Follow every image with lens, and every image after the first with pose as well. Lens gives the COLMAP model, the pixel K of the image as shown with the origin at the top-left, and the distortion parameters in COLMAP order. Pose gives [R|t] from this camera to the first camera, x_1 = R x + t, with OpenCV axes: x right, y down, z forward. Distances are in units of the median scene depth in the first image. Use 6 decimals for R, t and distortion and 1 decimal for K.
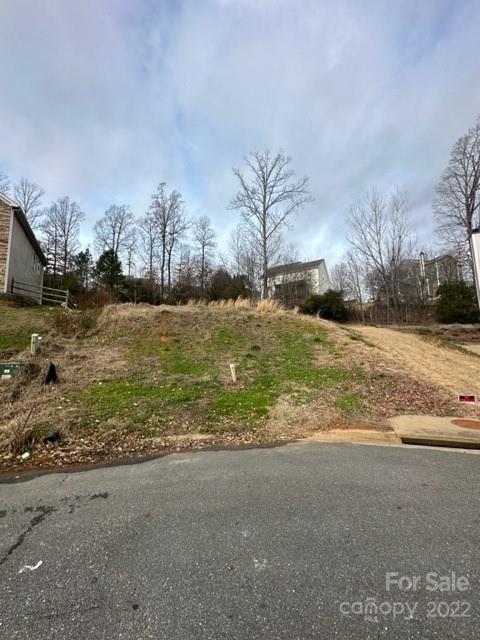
lens RADIAL K [[261.4, 0, 240.3], [0, 261.4, 319.1], [0, 0, 1]] dist [0.000890, 0.000105]
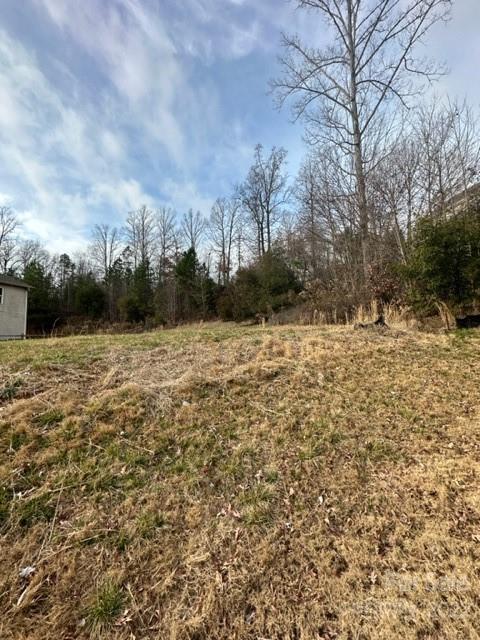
lens RADIAL K [[261.4, 0, 240.3], [0, 261.4, 319.1], [0, 0, 1]] dist [0.000890, 0.000105]
pose [[0.711477, -0.078566, -0.698304, 0.184729], [0.104061, 0.994554, -0.005874, -0.003611], [0.694962, -0.068487, 0.715777, 0.383251]]
